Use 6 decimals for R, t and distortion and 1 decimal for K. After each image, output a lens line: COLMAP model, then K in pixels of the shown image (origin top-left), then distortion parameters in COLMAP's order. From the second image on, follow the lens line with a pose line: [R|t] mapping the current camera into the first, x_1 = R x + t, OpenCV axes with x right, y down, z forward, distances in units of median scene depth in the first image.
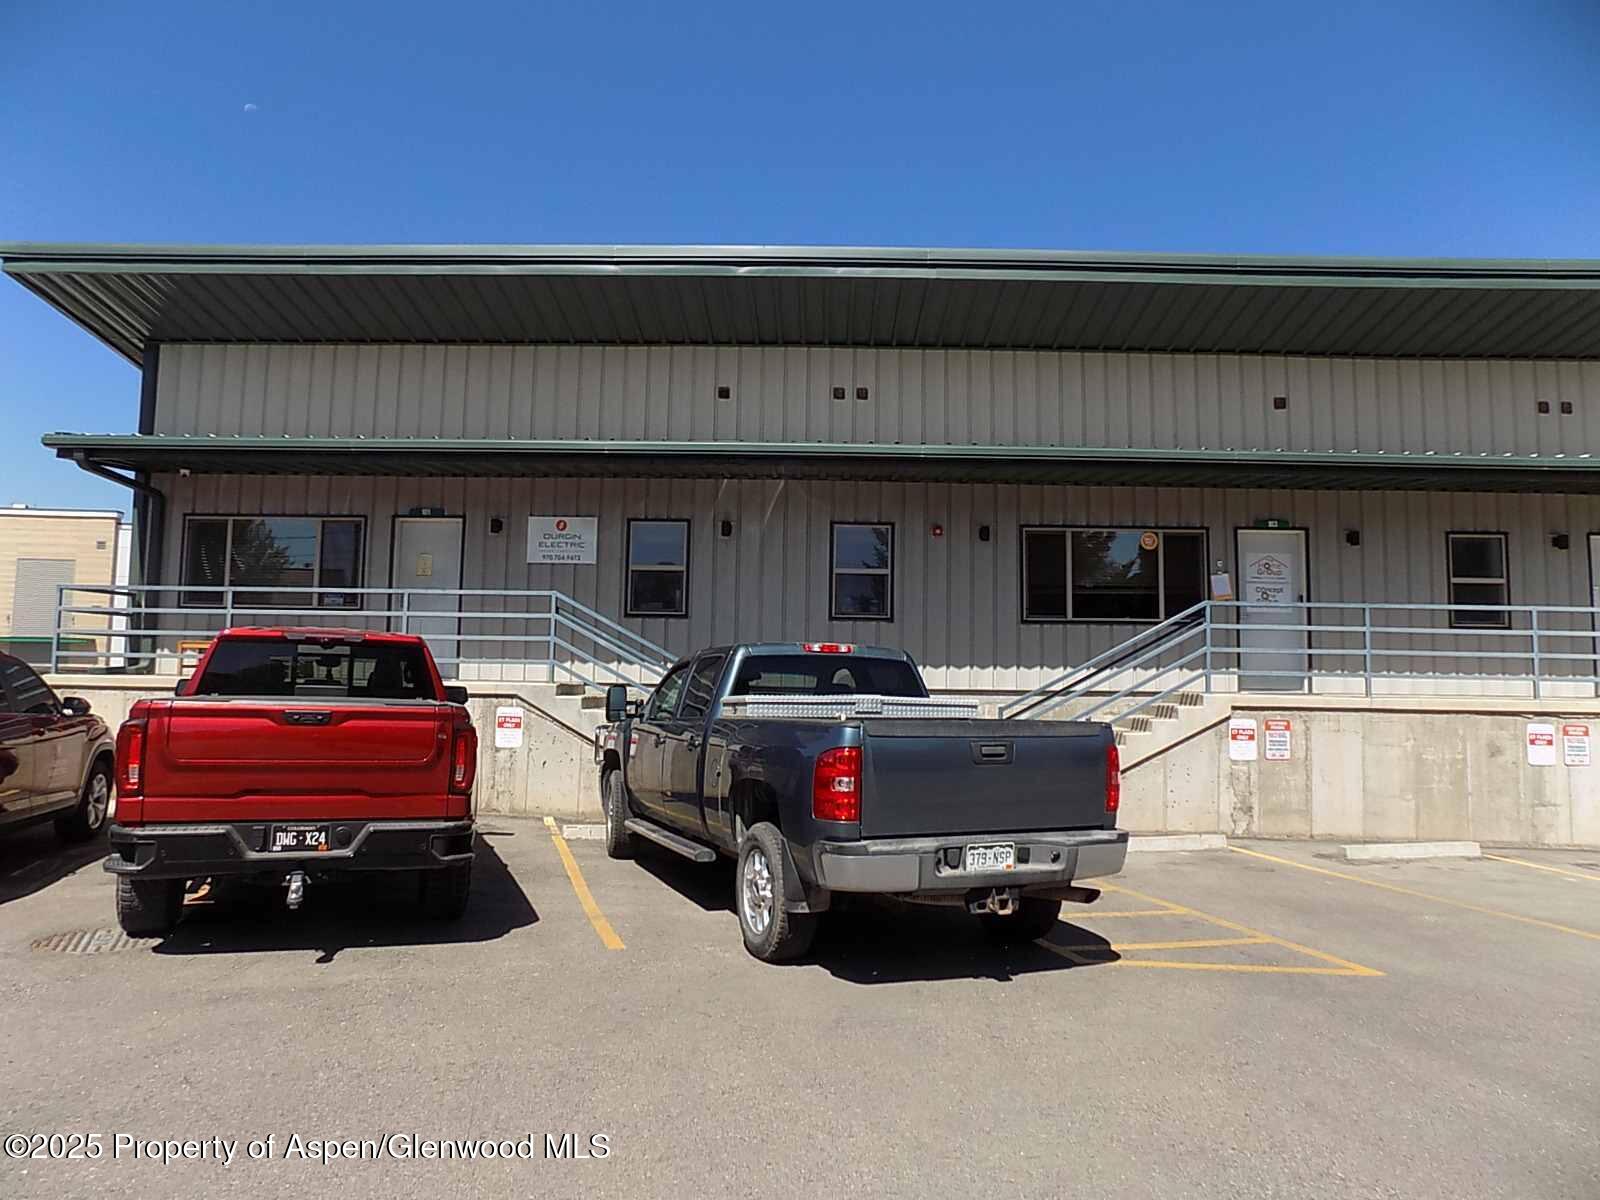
lens RADIAL K [[1091.5, 0, 800.0], [0, 1091.5, 600.0], [0, 0, 1]] dist [-0.007394, 0.001420]
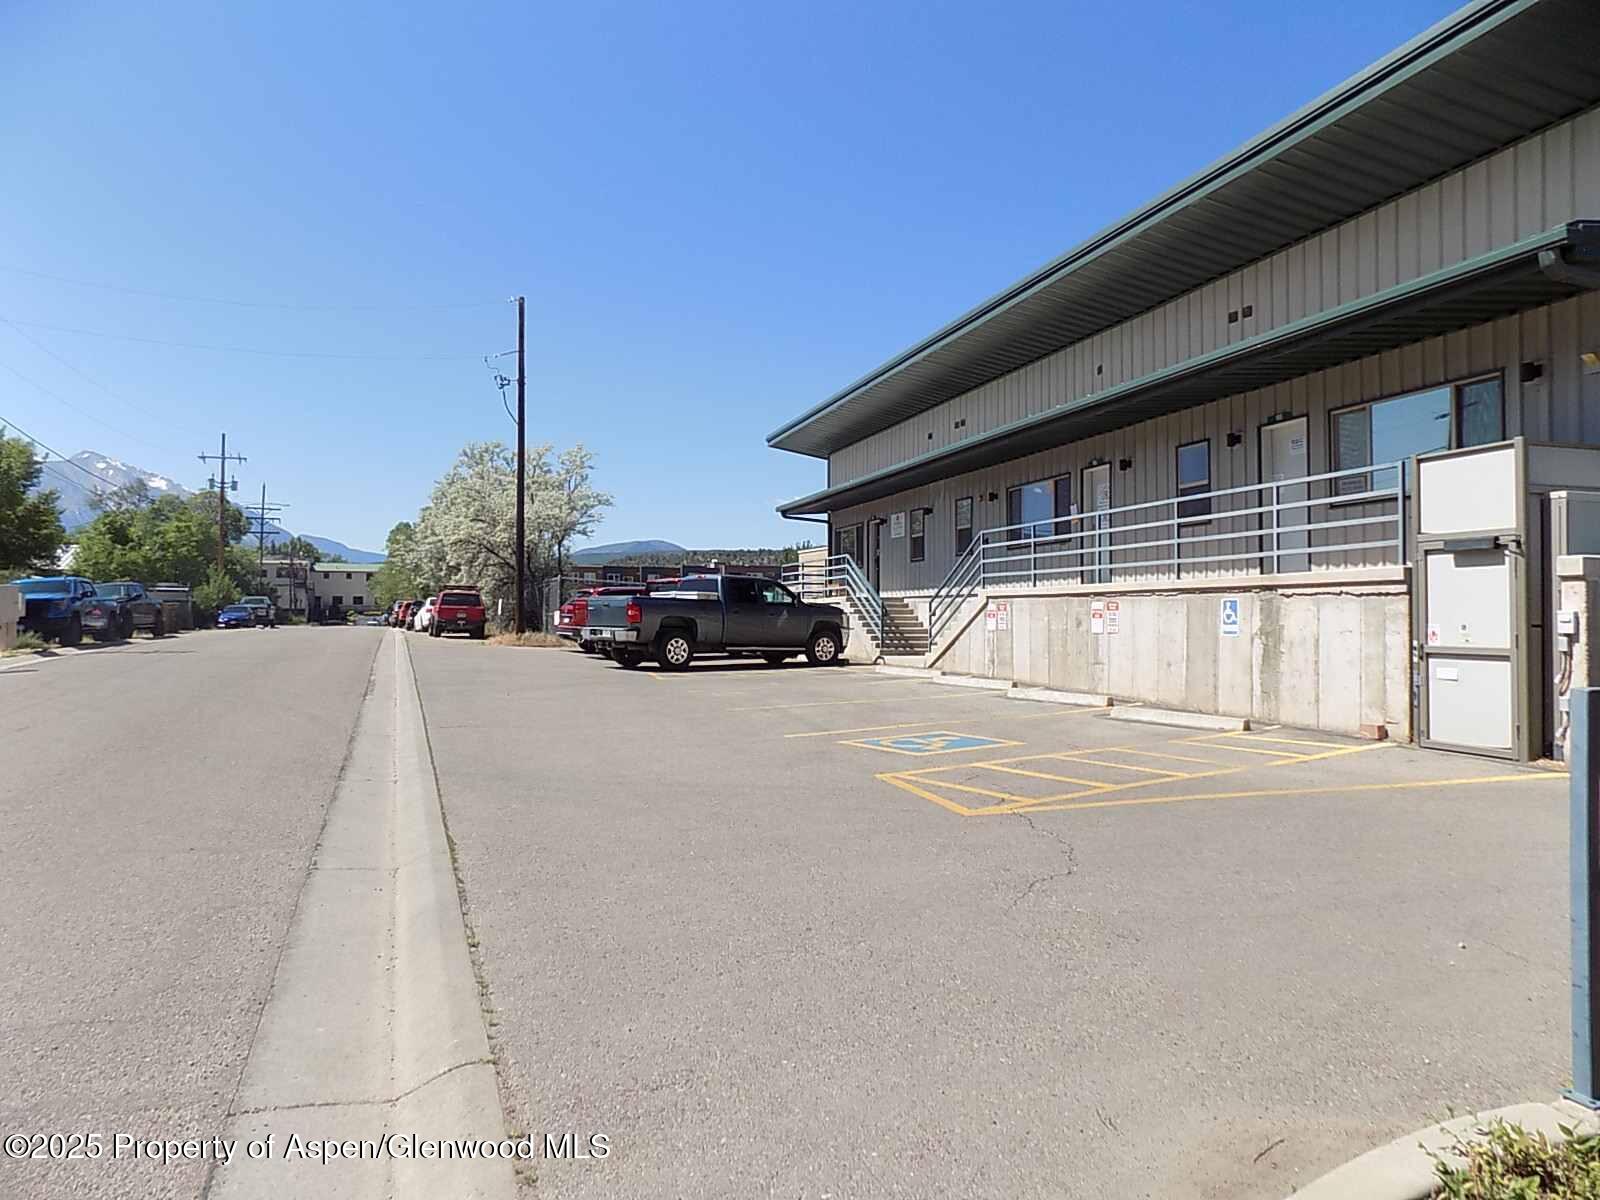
lens RADIAL K [[1091.5, 0, 800.0], [0, 1091.5, 600.0], [0, 0, 1]] dist [-0.007394, 0.001420]
pose [[0.299098, -0.031349, -0.953707, 1.777264], [0.134593, 0.990854, 0.009641, 0.051365], [0.944683, -0.131246, 0.300582, 0.274797]]
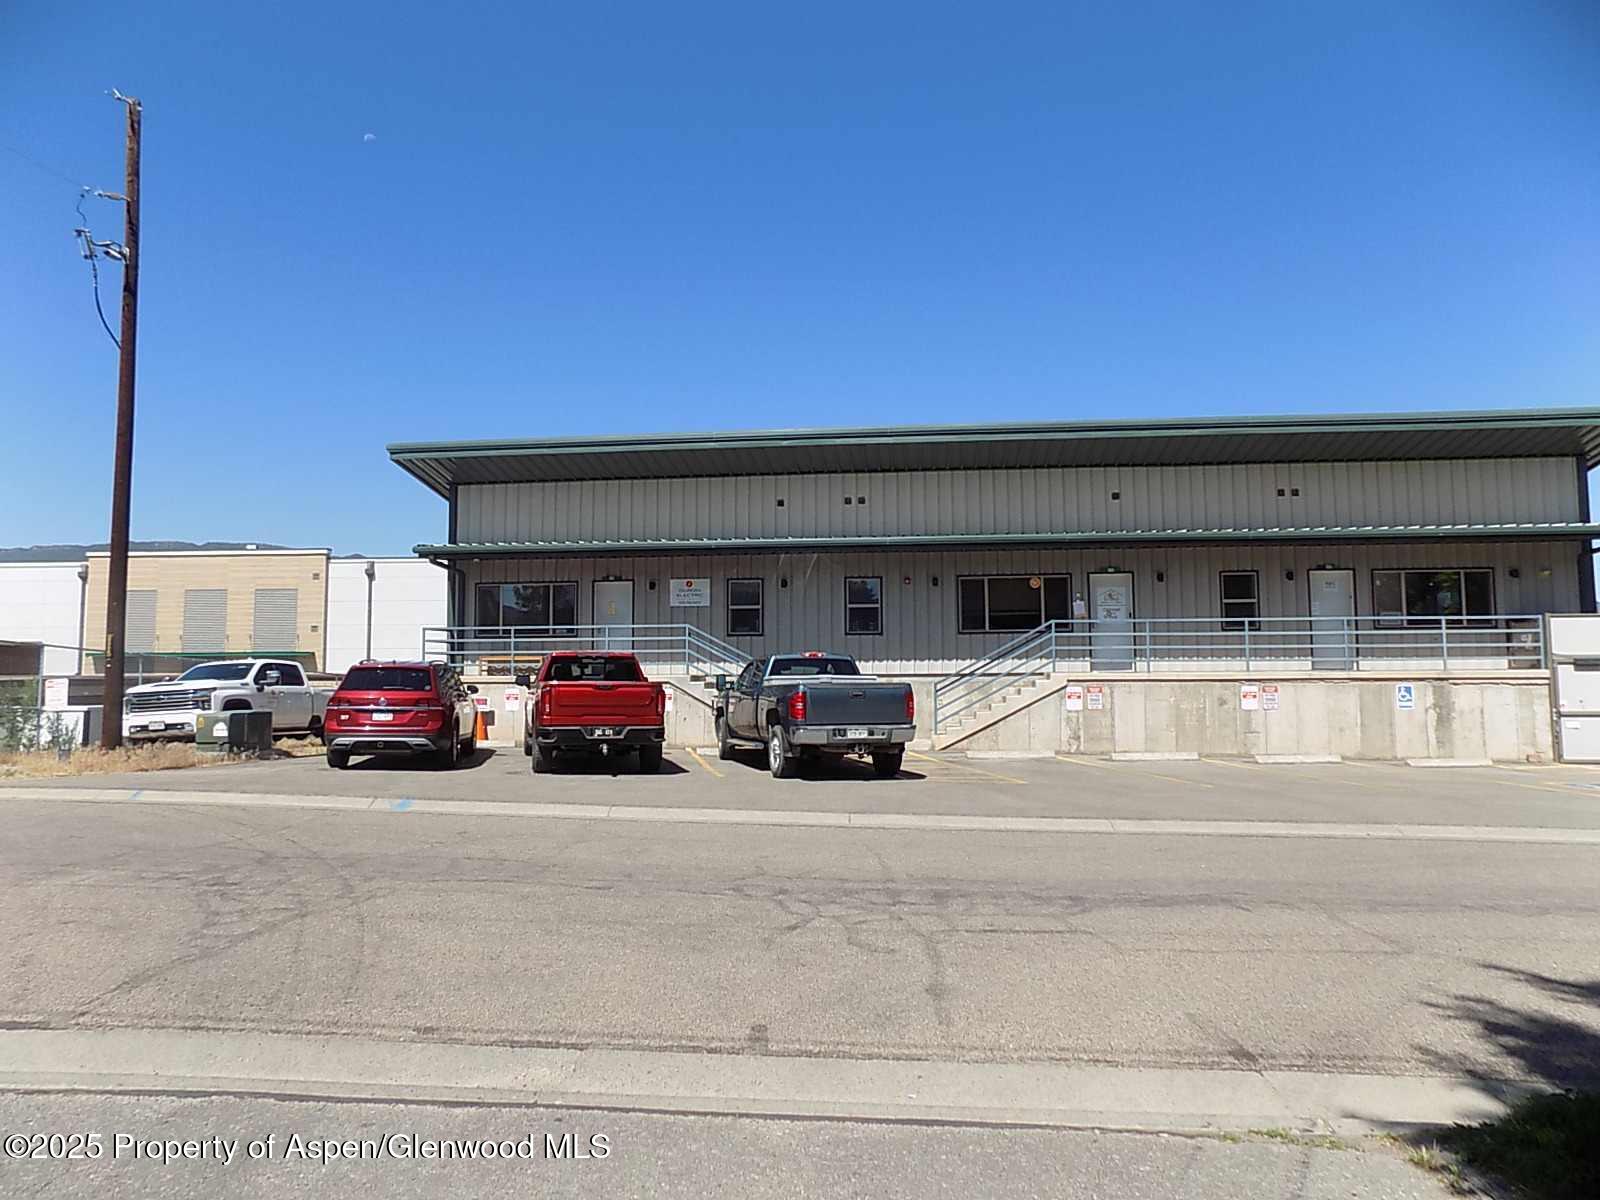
lens RADIAL K [[1091.5, 0, 800.0], [0, 1091.5, 600.0], [0, 0, 1]] dist [-0.007394, 0.001420]
pose [[0.994161, -0.029088, -0.103913, 0.151097], [0.029547, 0.999559, 0.002876, -0.048323], [0.103784, -0.005930, 0.994582, -0.786582]]
